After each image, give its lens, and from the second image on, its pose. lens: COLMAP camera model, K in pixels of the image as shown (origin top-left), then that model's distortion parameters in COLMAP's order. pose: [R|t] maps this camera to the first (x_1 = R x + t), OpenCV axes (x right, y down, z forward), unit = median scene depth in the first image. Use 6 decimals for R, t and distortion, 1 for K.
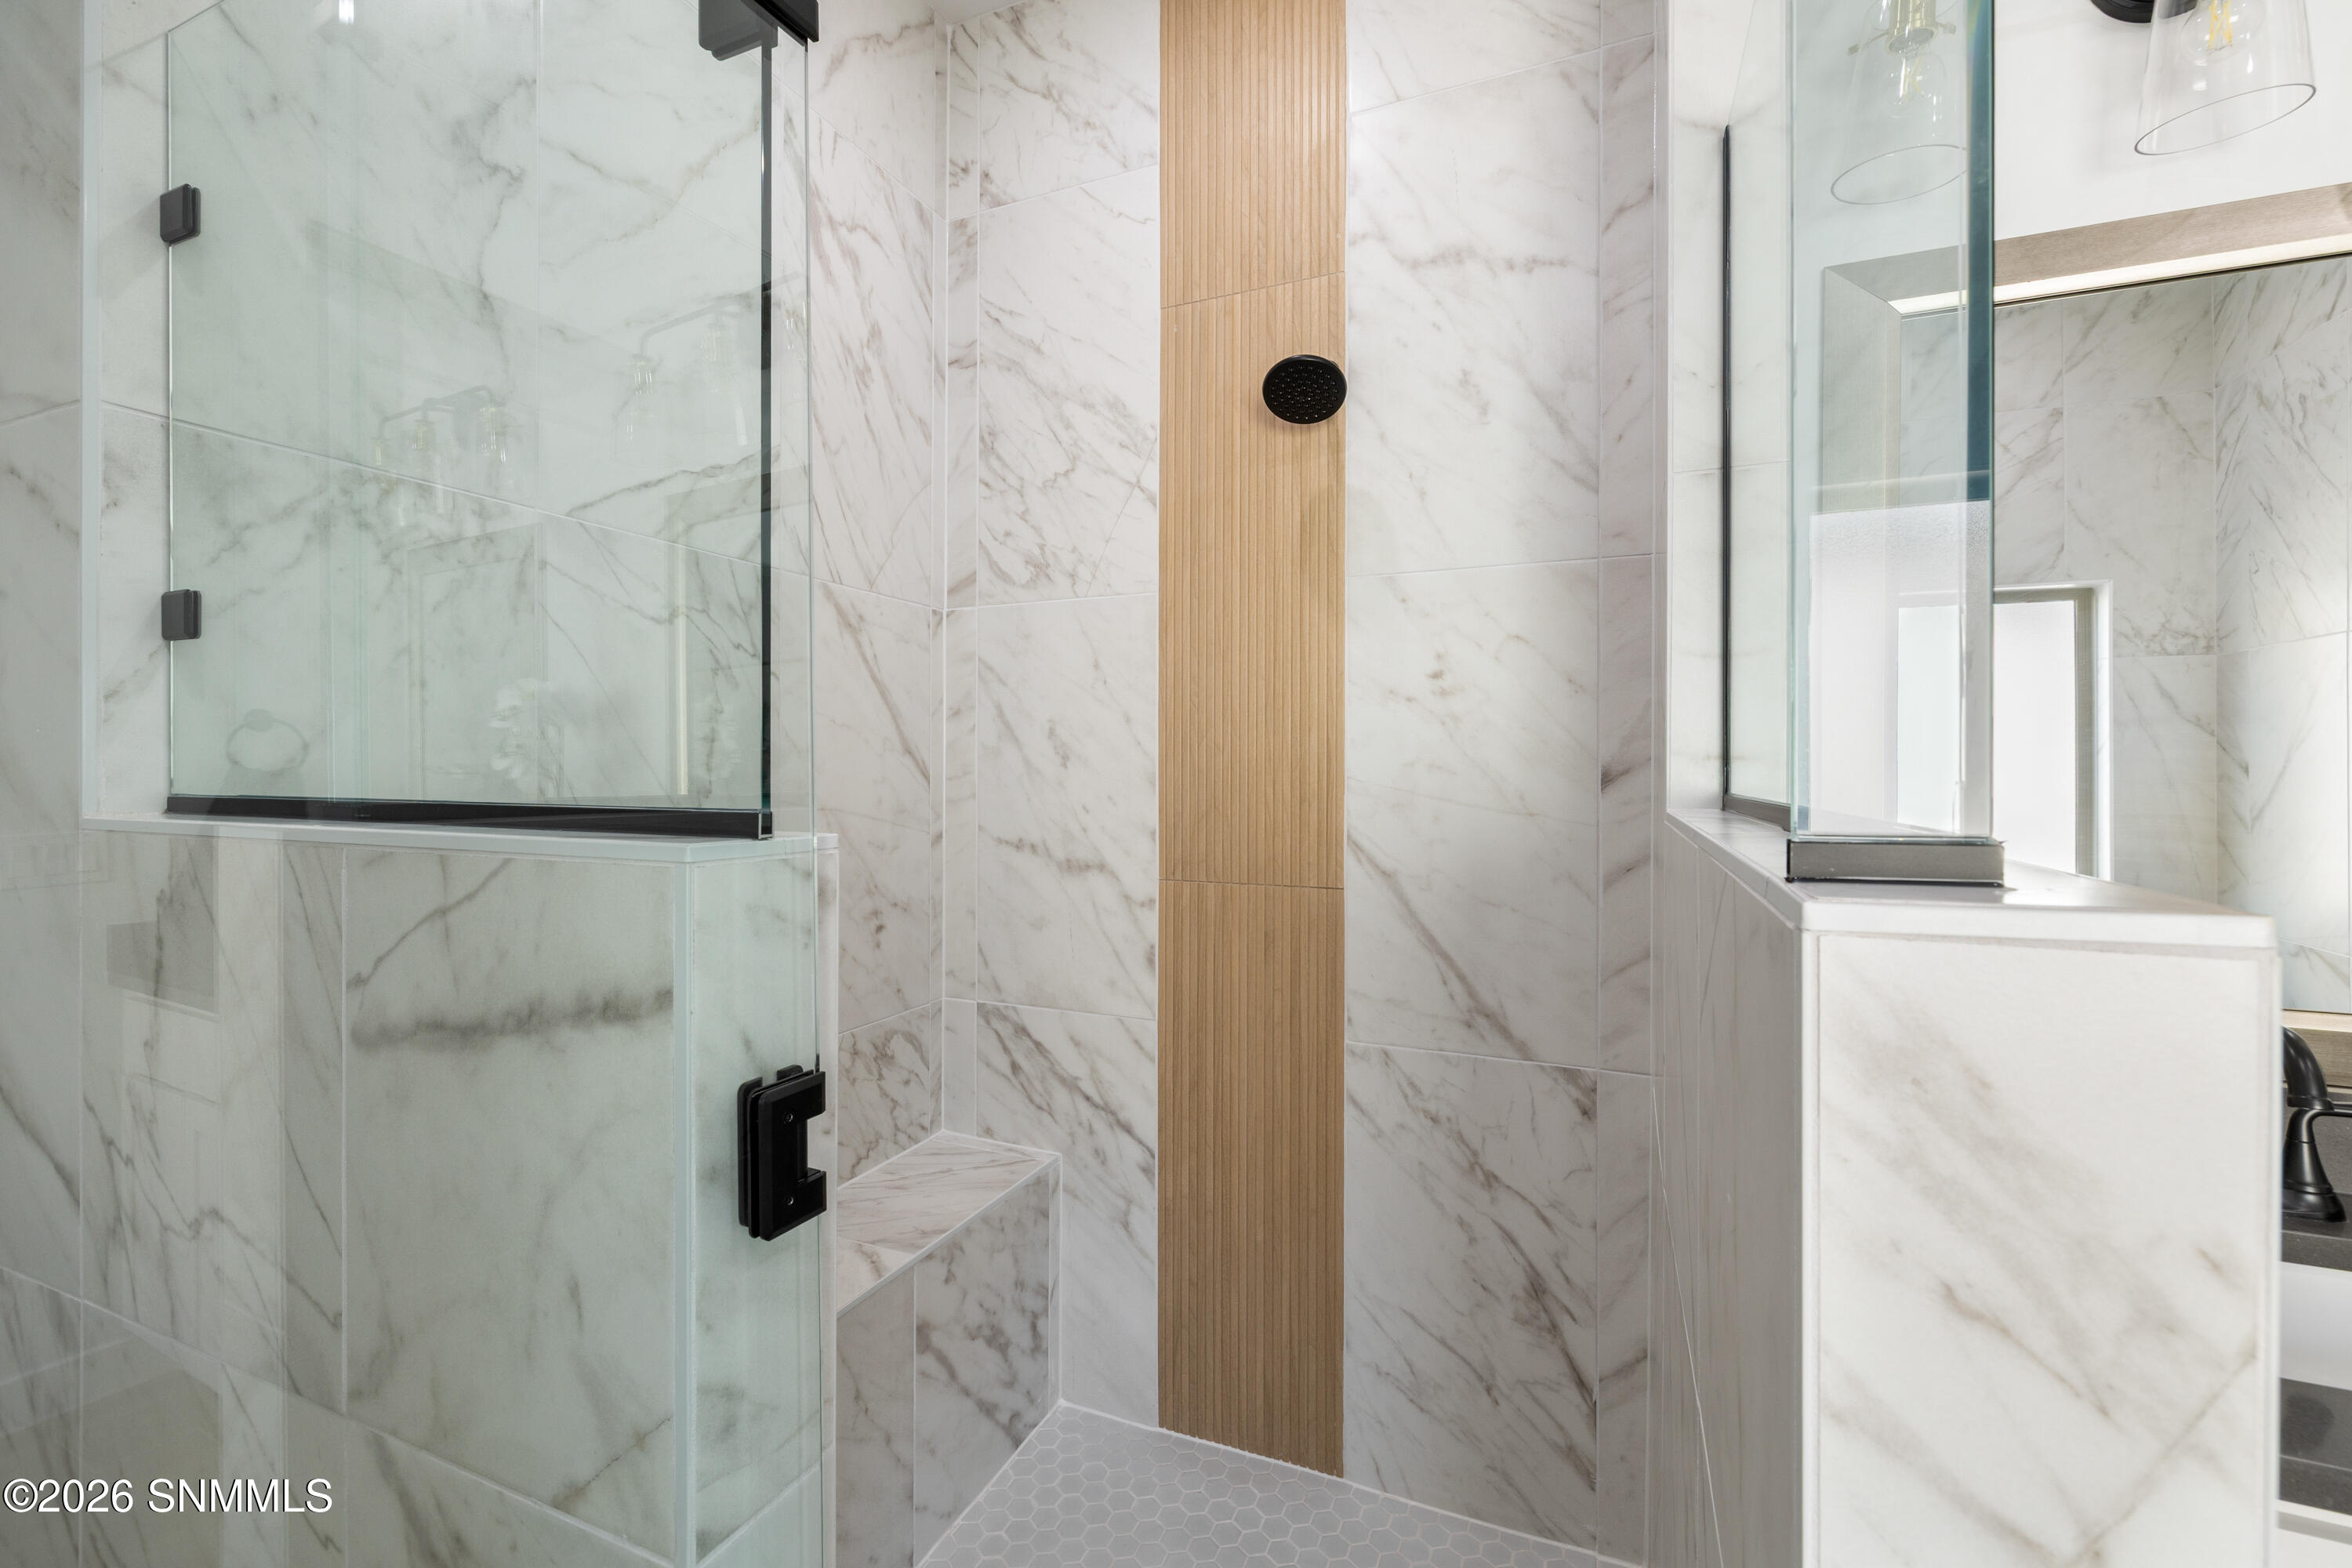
lens RADIAL K [[995.1, 0, 1179.4], [0, 995.1, 785.9], [0, 0, 1]] dist [-0.000681, -0.000130]
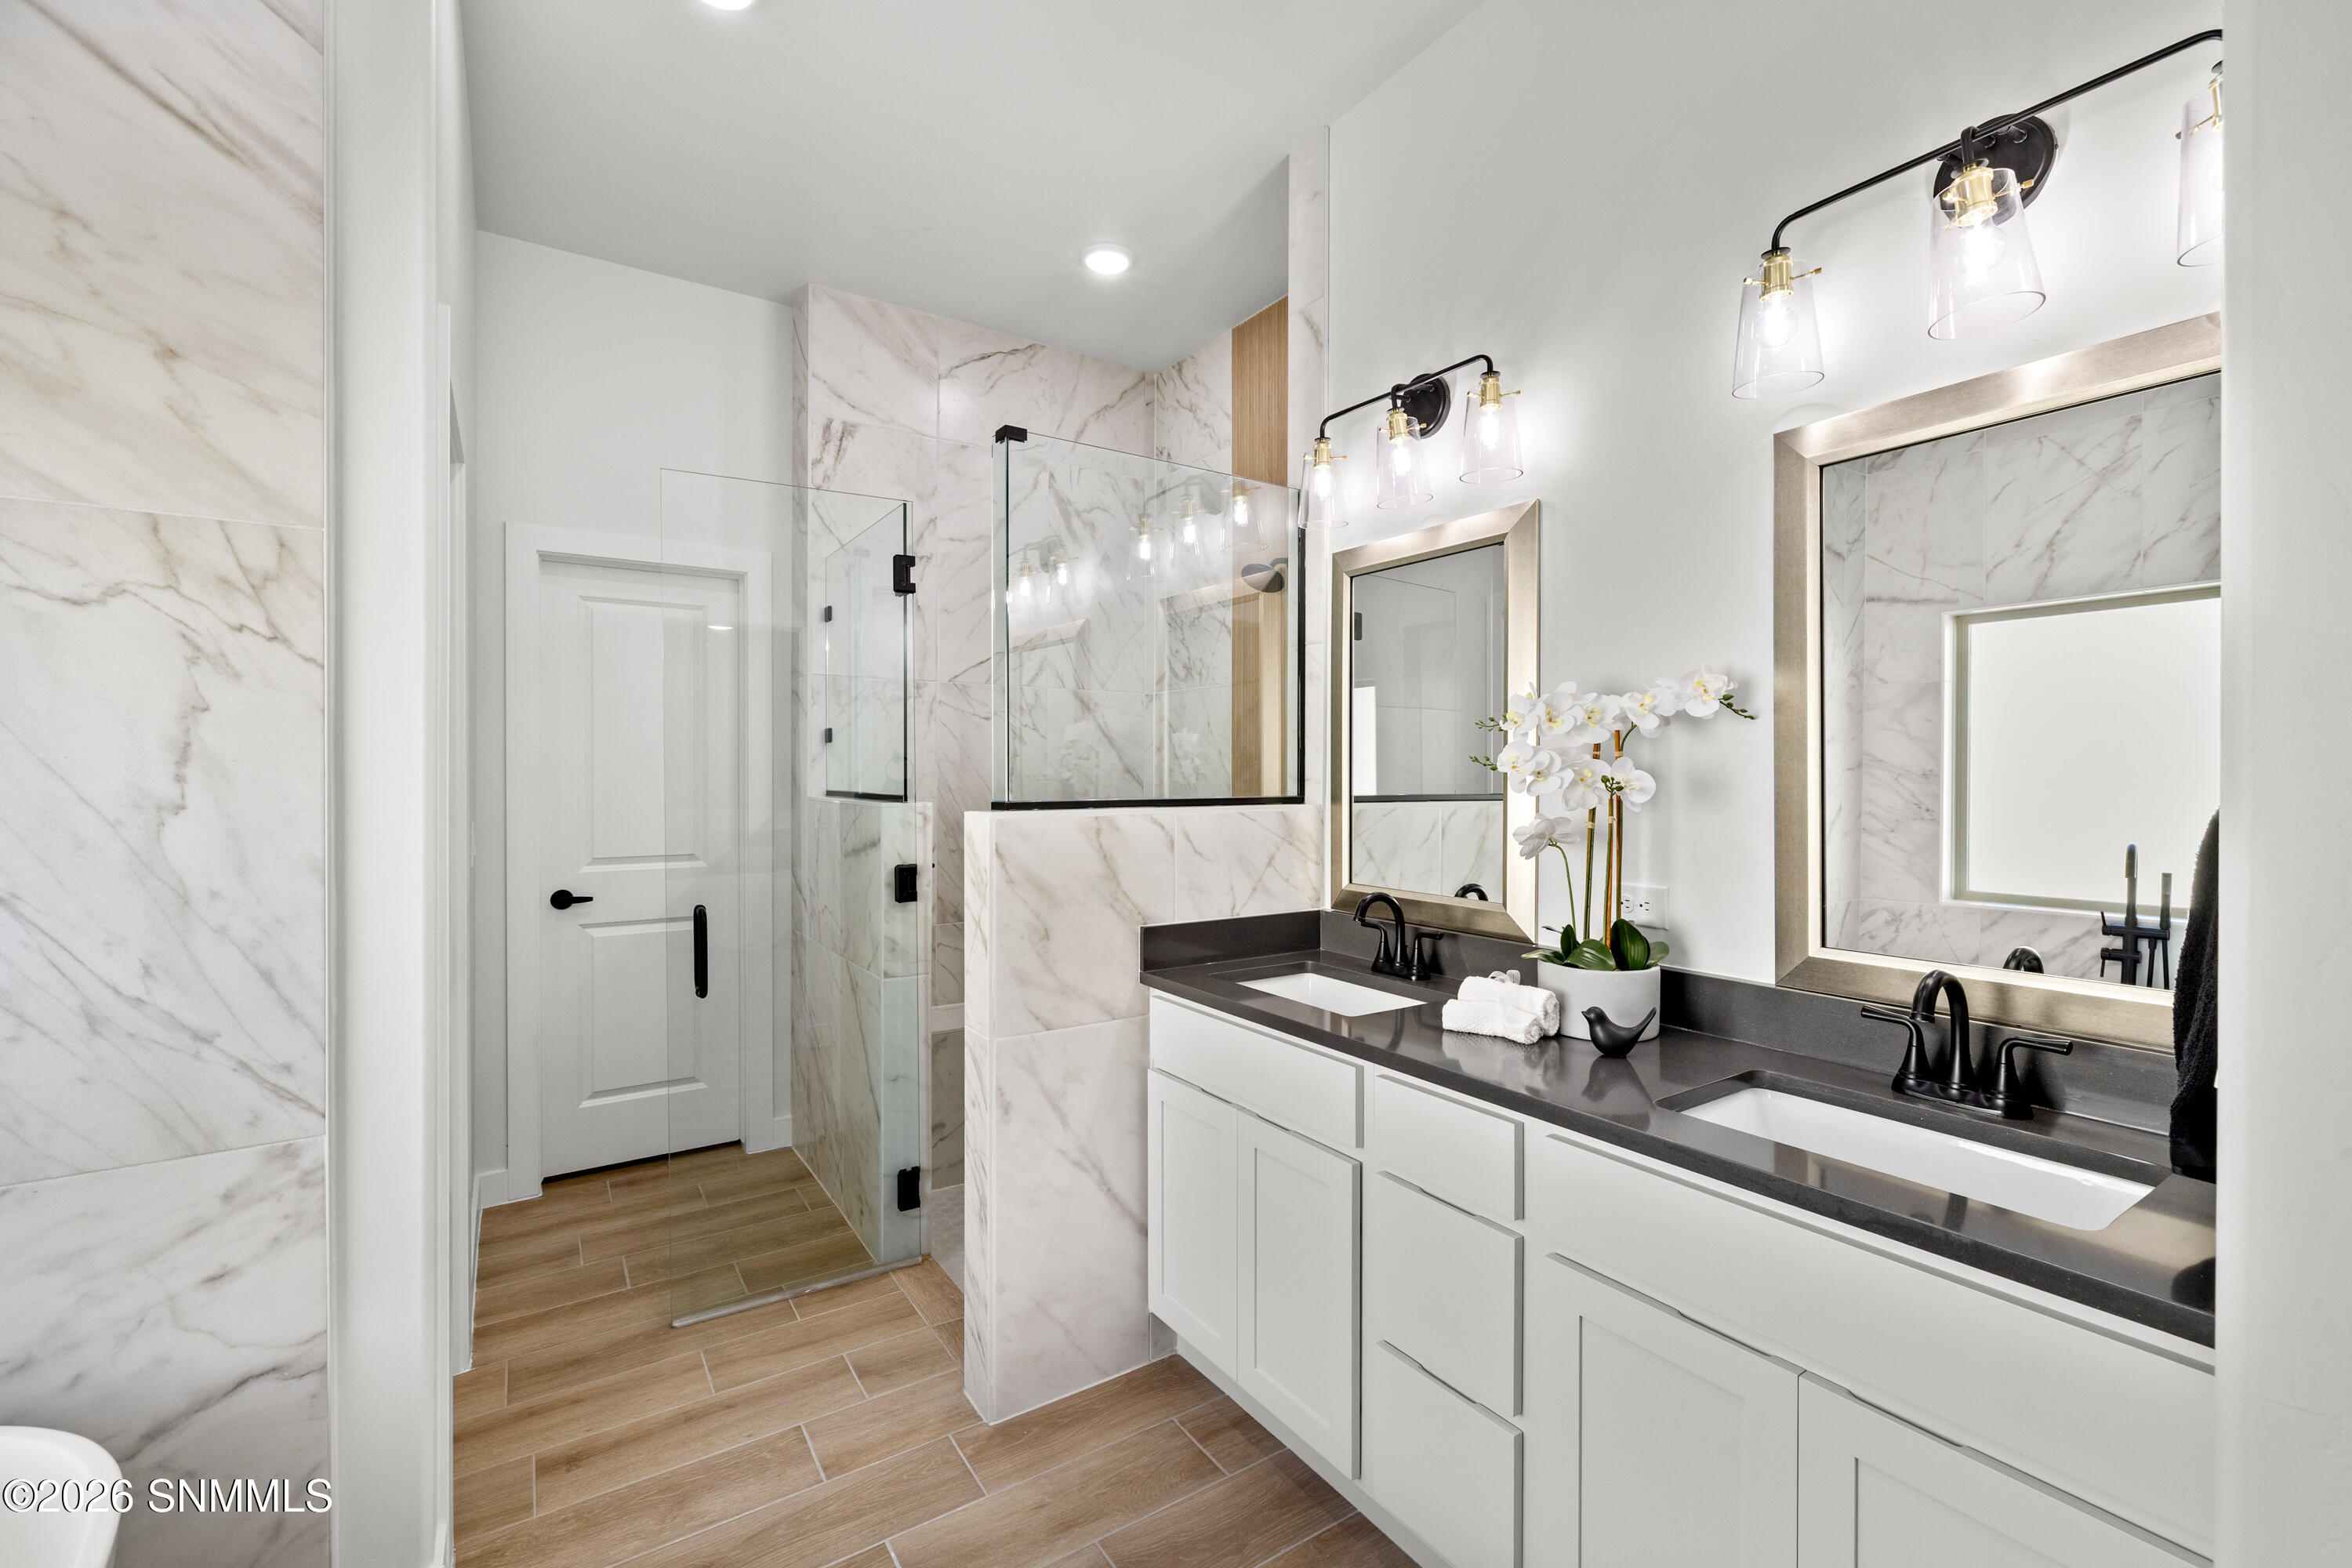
lens RADIAL K [[995.1, 0, 1172.8], [0, 995.1, 780.3], [0, 0, 1]] dist [-0.000681, -0.000130]
pose [[0.838517, -0.009330, -0.544796, 0.826975], [0.001601, 0.999891, -0.014660, 0.008606], [0.544874, 0.011420, 0.838440, -0.535583]]
